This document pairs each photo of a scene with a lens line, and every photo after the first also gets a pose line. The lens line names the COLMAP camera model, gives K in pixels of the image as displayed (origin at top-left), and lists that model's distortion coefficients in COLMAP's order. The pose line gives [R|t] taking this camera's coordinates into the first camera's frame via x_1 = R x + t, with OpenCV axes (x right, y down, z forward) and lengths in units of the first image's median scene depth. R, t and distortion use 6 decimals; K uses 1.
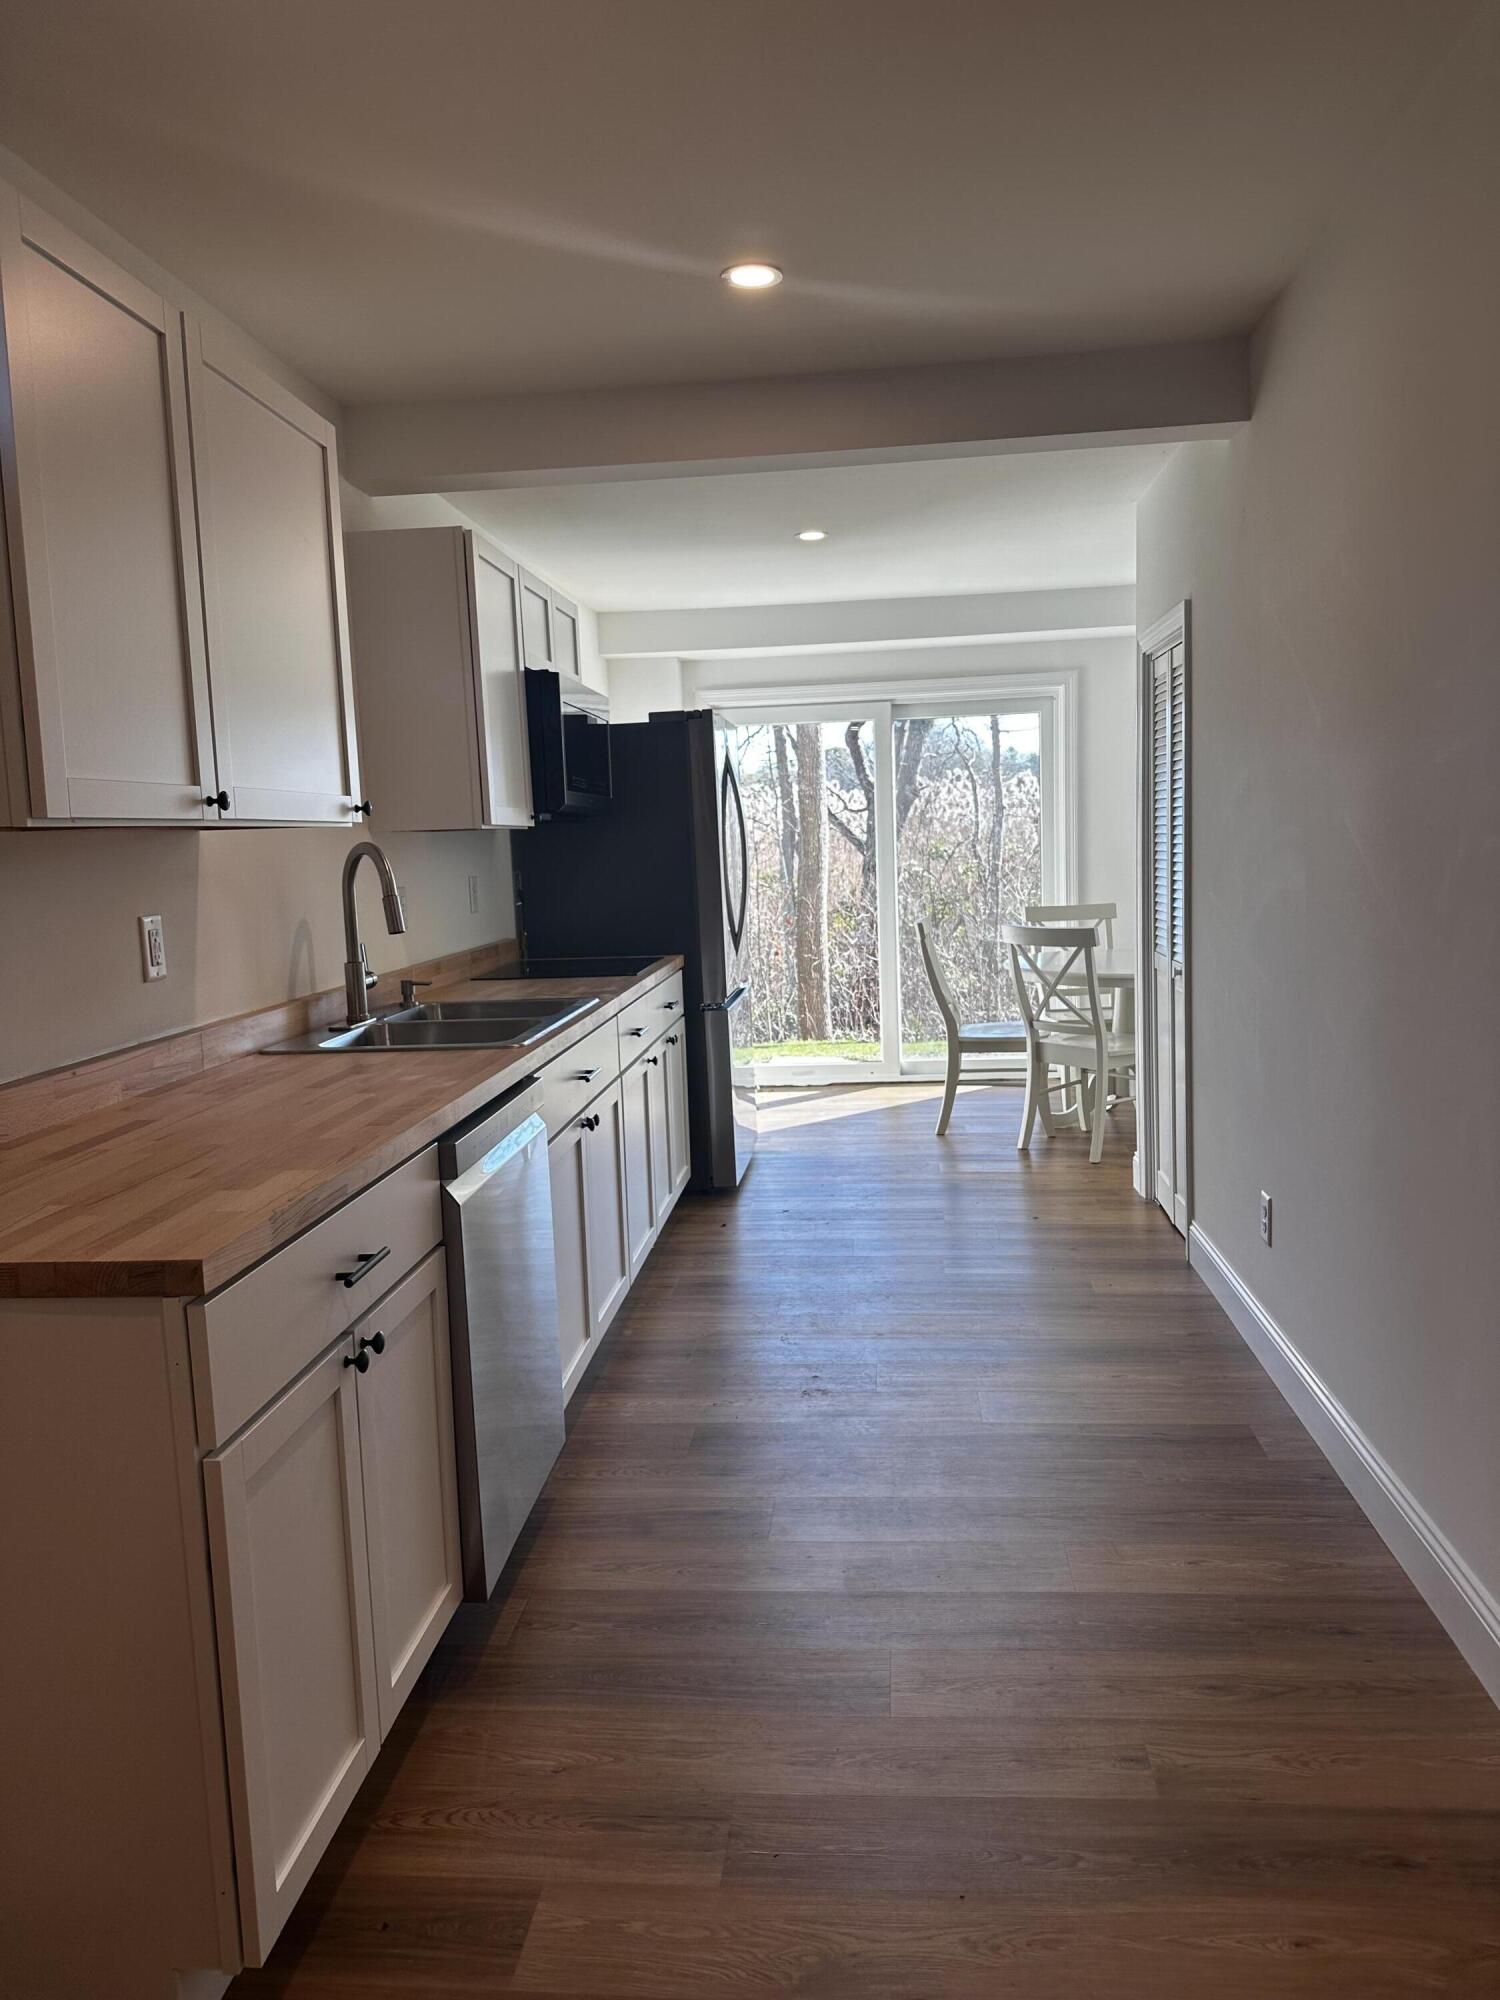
lens RADIAL K [[1471.3, 0, 746.3], [0, 1471.3, 1003.6], [0, 0, 1]] dist [0.026023, 0.001544]
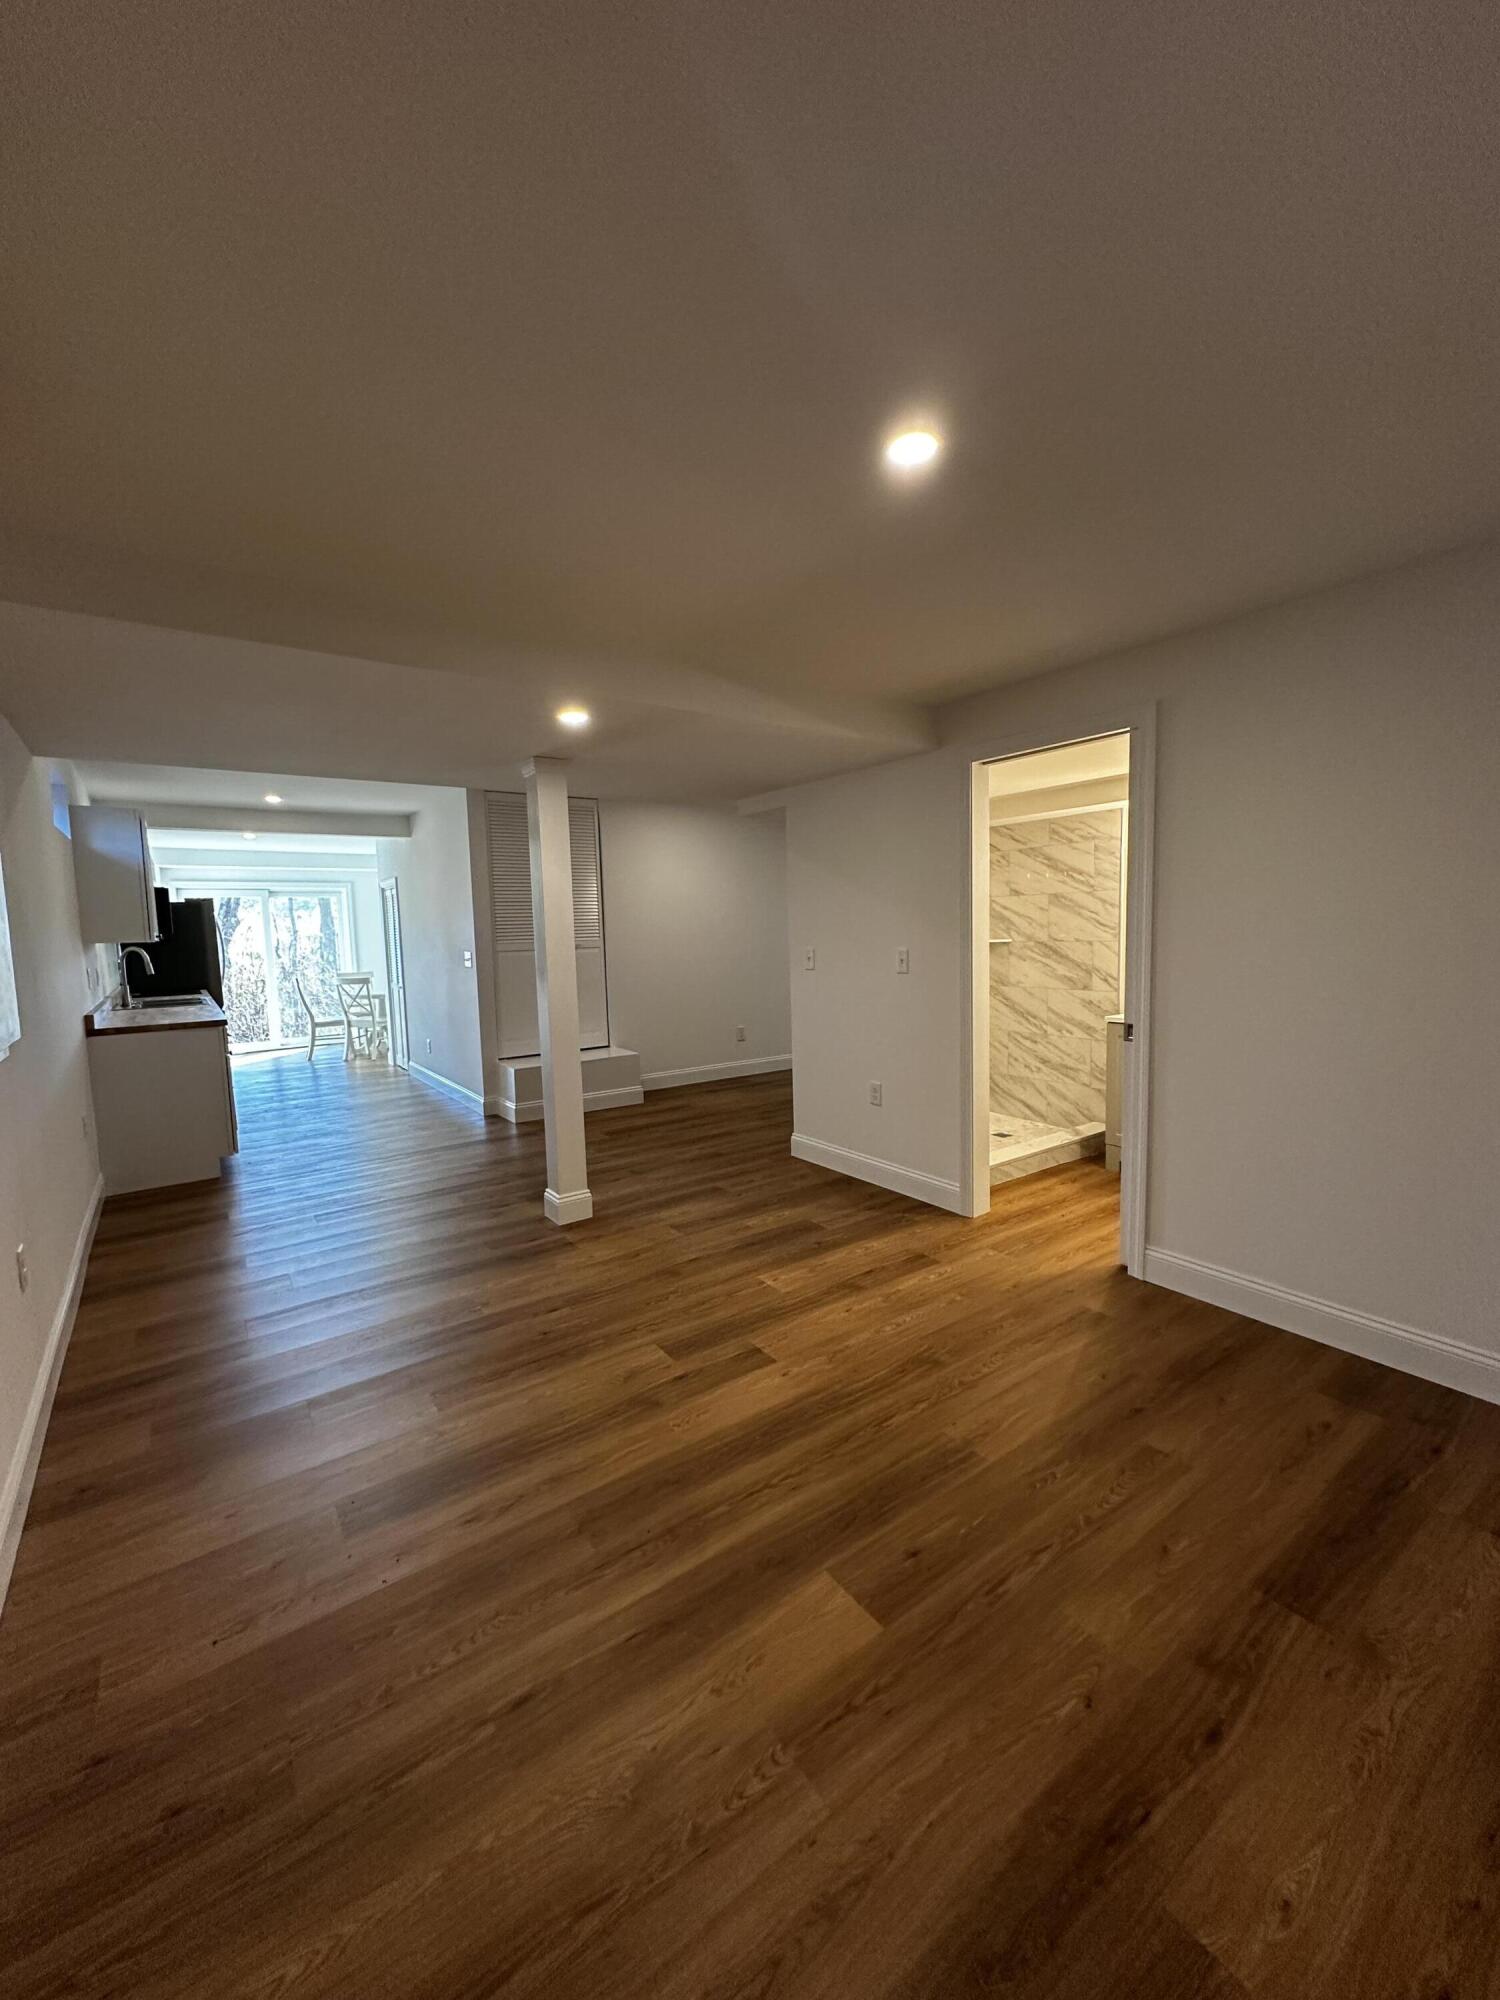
lens RADIAL K [[795.3, 0, 743.9], [0, 795.3, 1006.9], [0, 0, 1]] dist [-0.001866, -0.000093]
pose [[0.766382, -0.047408, 0.640634, -0.192142], [0.068456, 0.997621, -0.008068, 0.065258], [-0.638727, 0.050038, 0.767804, -0.634579]]
